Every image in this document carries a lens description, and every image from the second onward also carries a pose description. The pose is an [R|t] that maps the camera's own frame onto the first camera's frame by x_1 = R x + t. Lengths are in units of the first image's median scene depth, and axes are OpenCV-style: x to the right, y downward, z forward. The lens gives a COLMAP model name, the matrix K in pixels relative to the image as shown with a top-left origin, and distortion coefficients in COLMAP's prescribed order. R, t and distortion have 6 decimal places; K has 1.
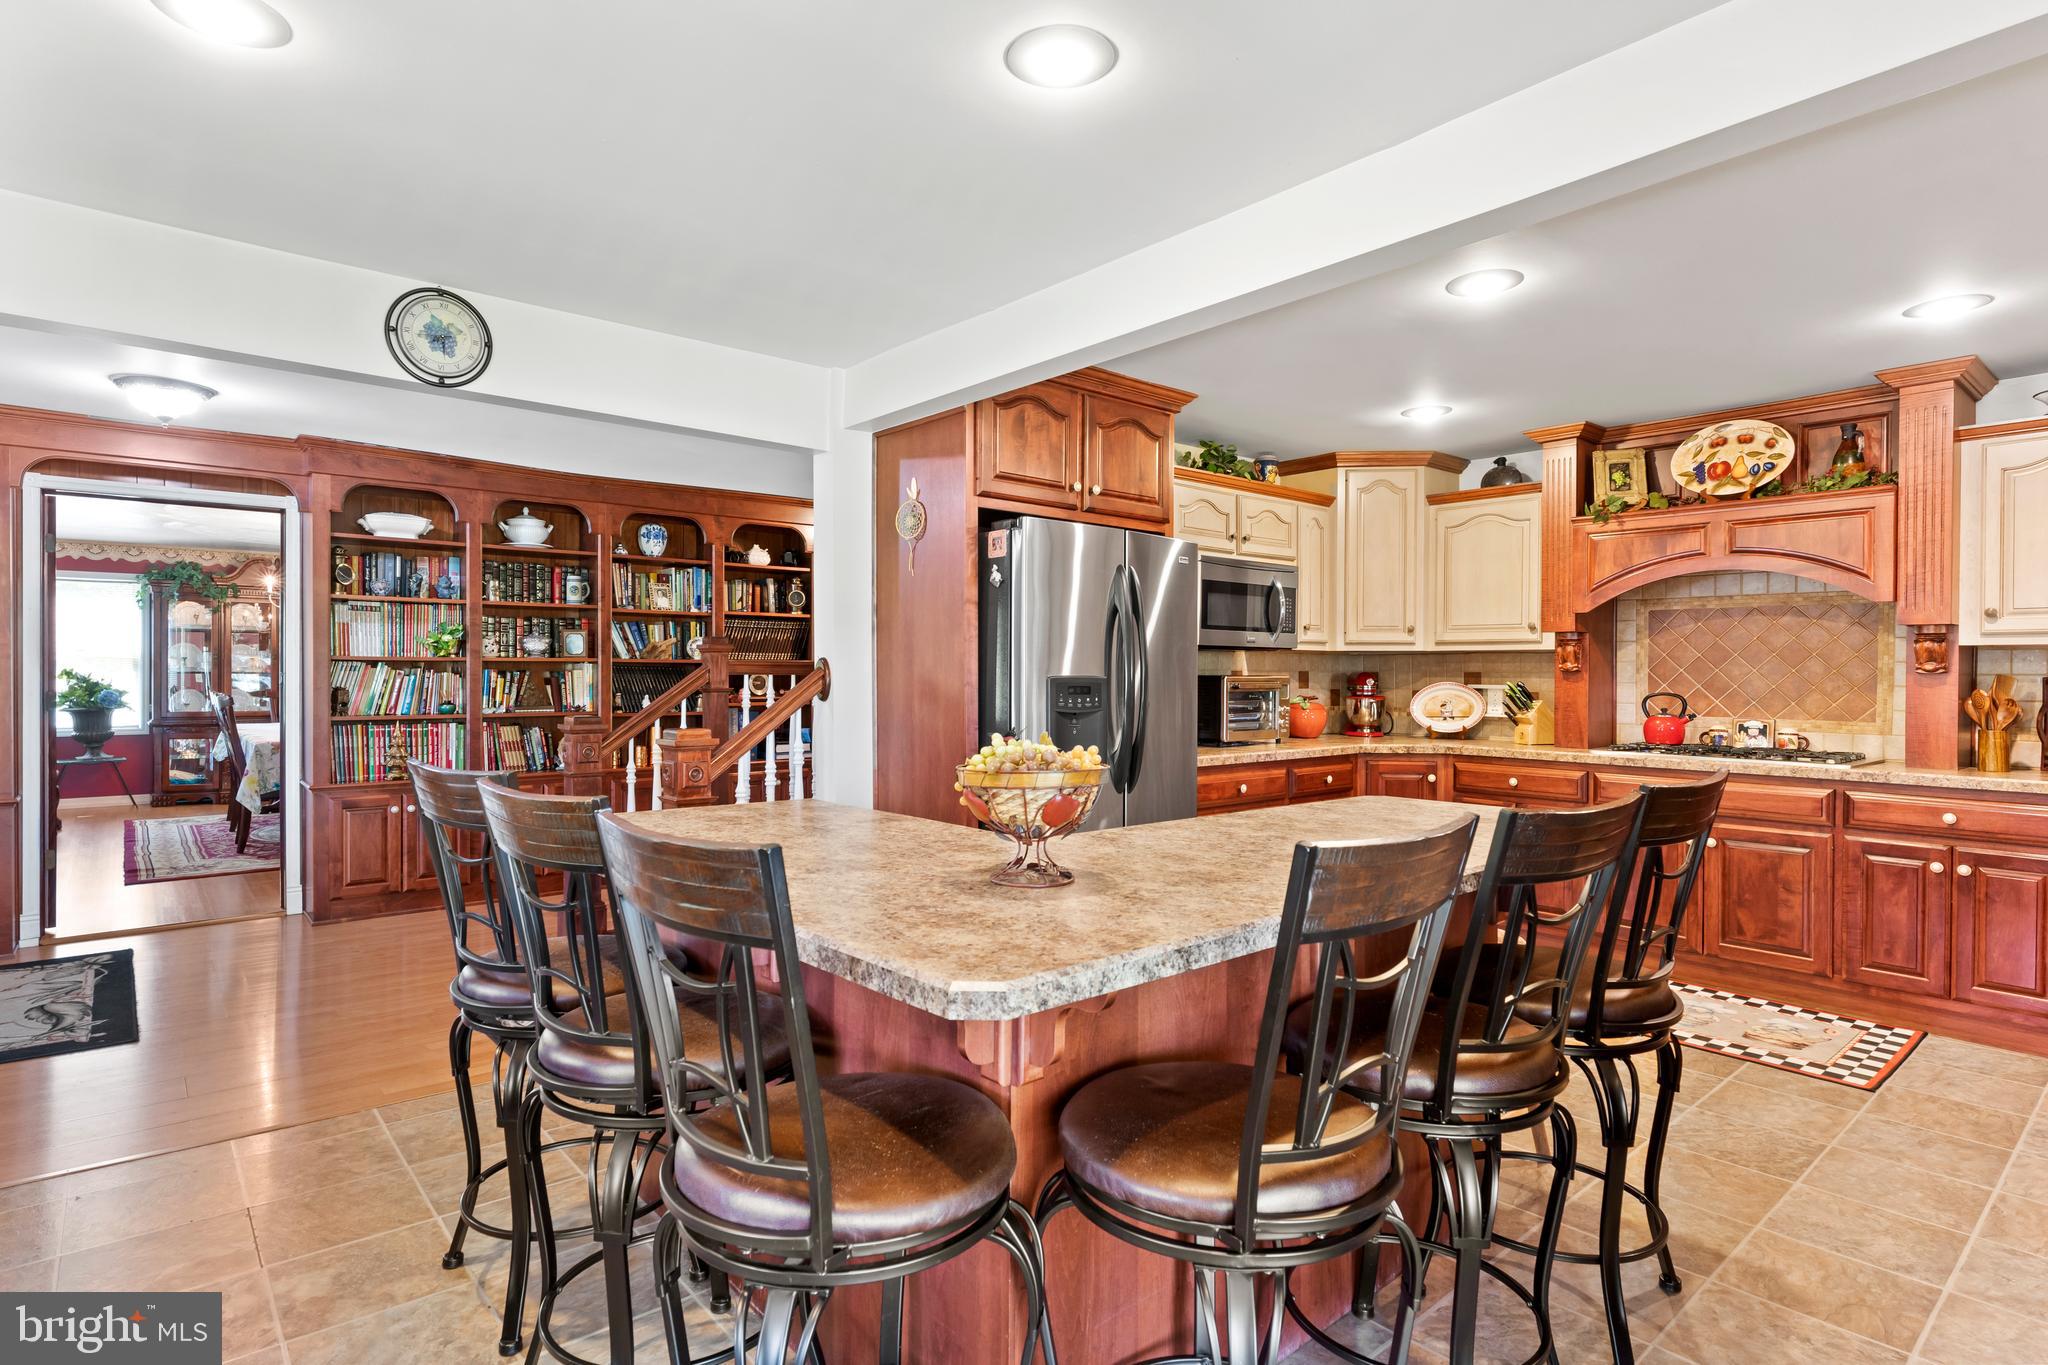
lens RADIAL K [[1054.2, 0, 1015.8], [0, 1054.2, 681.1], [0, 0, 1]] dist [0.003997, -0.002861]
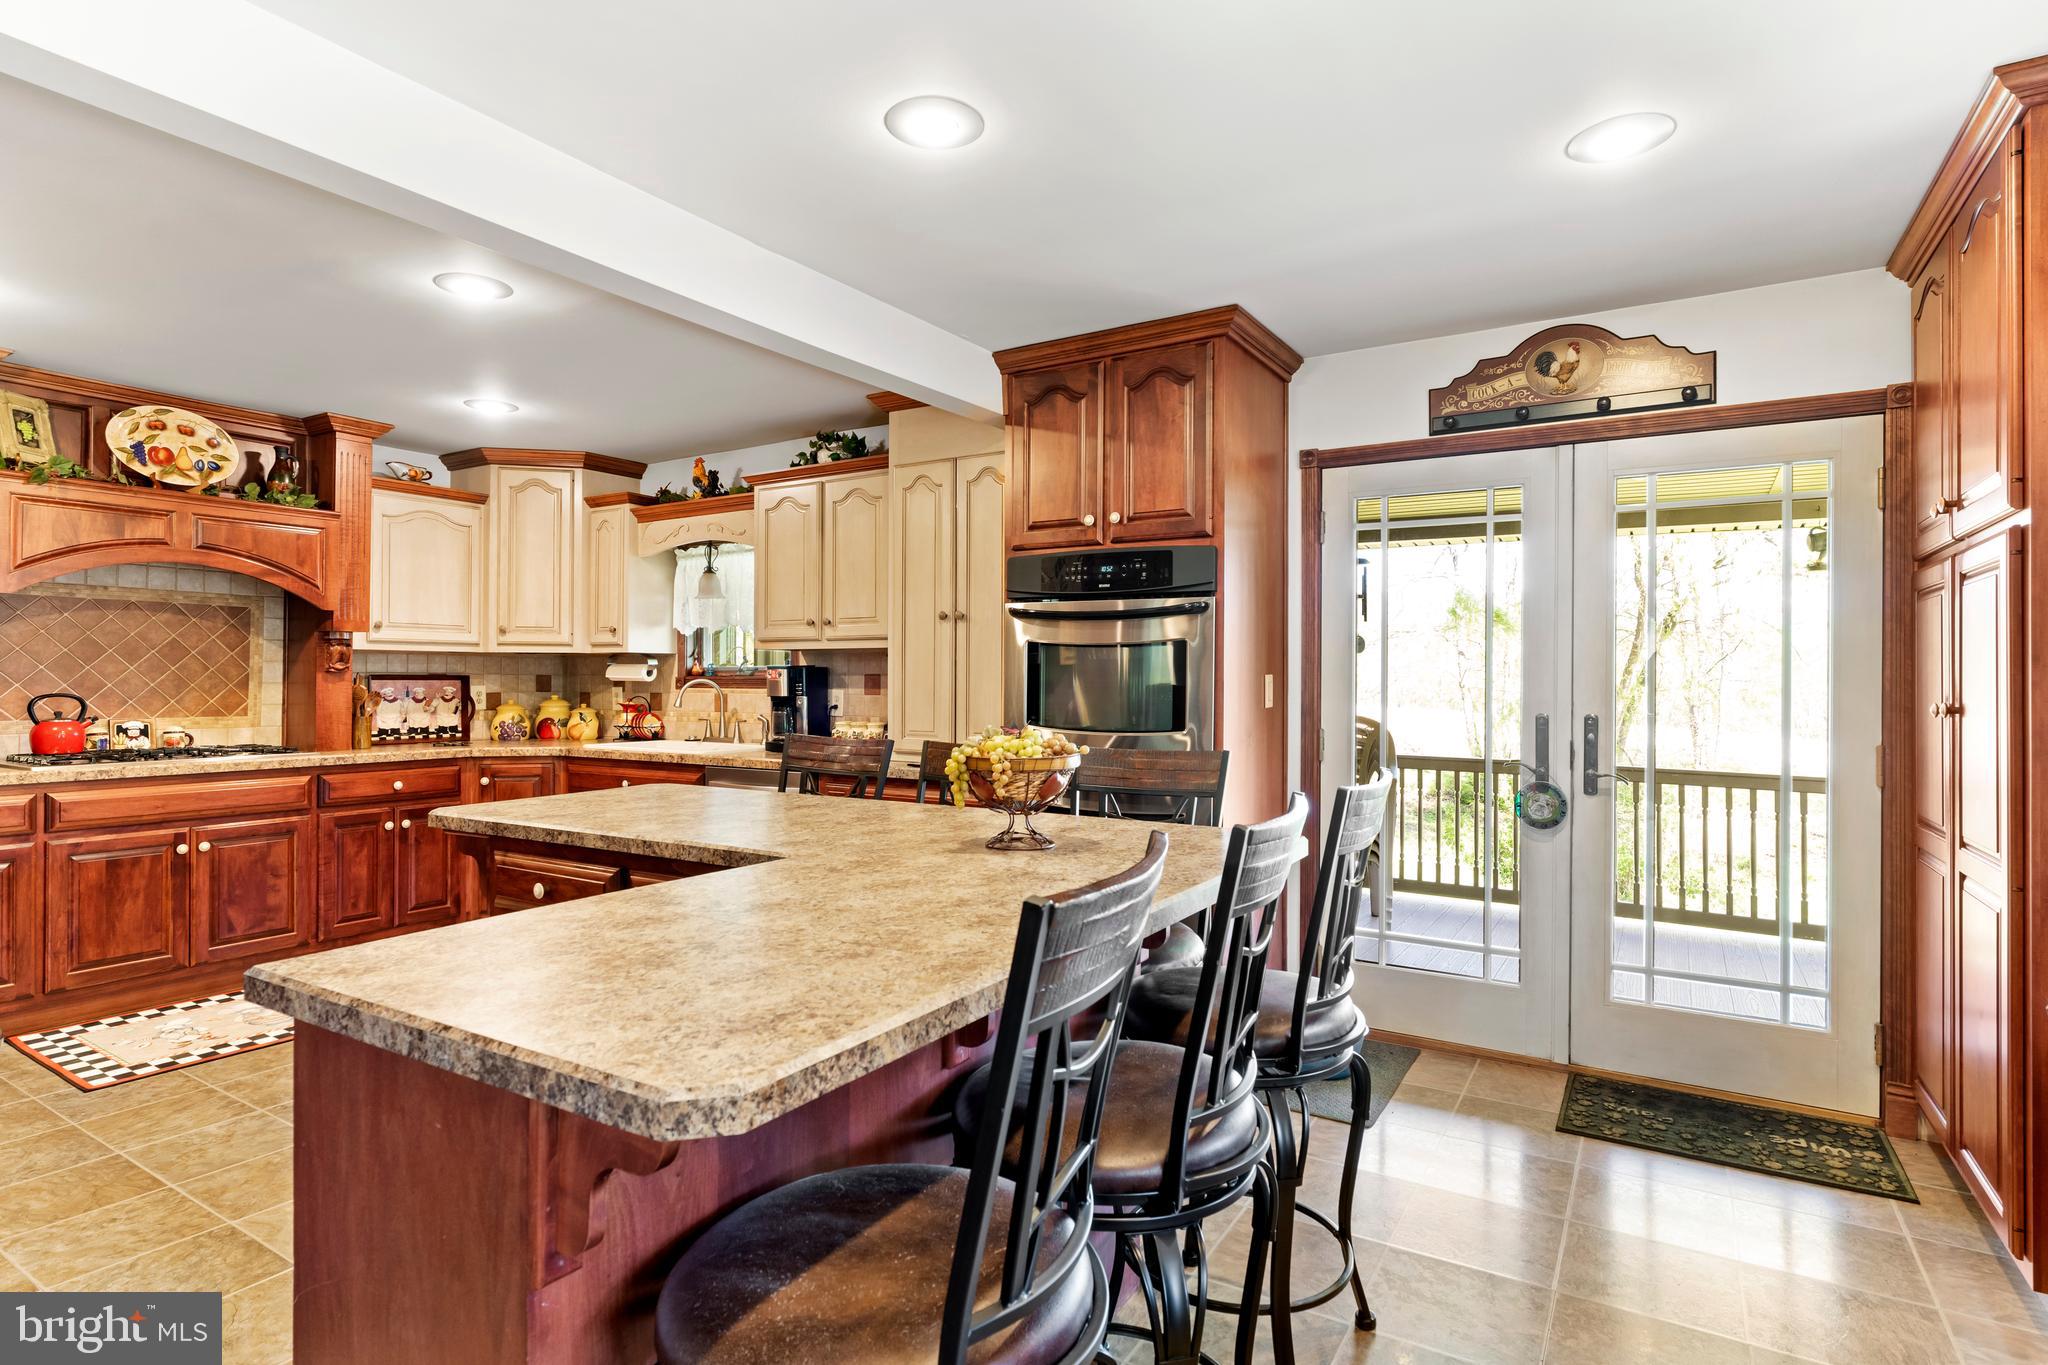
lens RADIAL K [[1054.2, 0, 1030.0], [0, 1054.2, 681.0], [0, 0, 1]] dist [0.003997, -0.002861]
pose [[-0.301590, -0.008273, 0.953402, -0.575325], [0.002515, 0.999952, 0.009473, -0.006707], [-0.953434, 0.005255, -0.301555, 0.669647]]
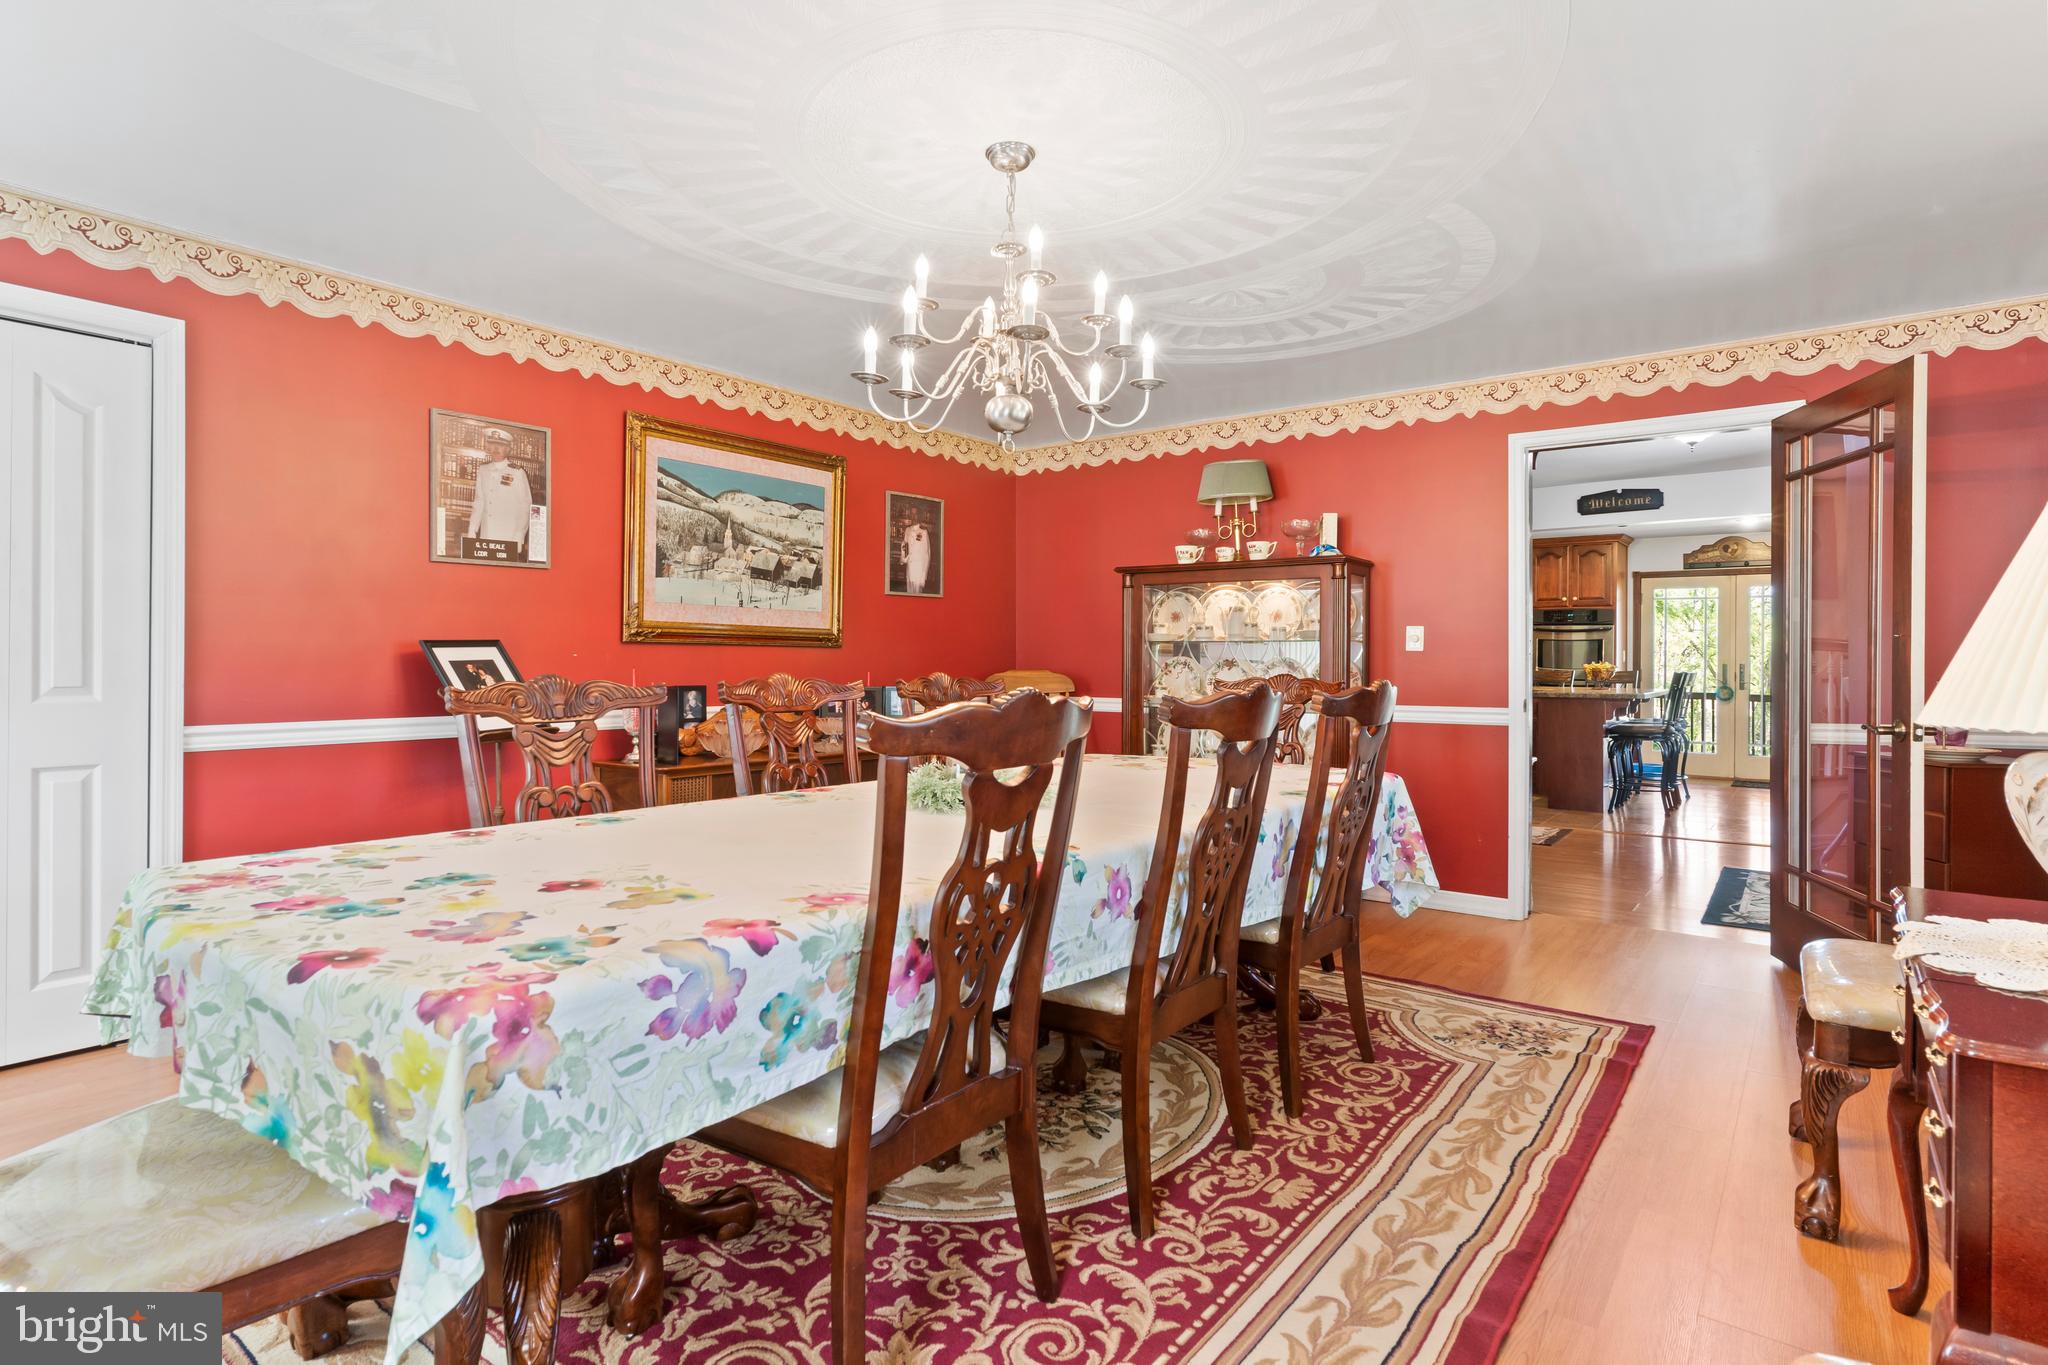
lens RADIAL K [[1054.2, 0, 1027.7], [0, 1054.2, 668.8], [0, 0, 1]] dist [0.003997, -0.002861]
pose [[-0.229489, -0.013903, 0.973212, -2.161862], [0.006275, 0.999856, 0.015763, -0.009378], [-0.973291, 0.009724, -0.229369, 2.440250]]
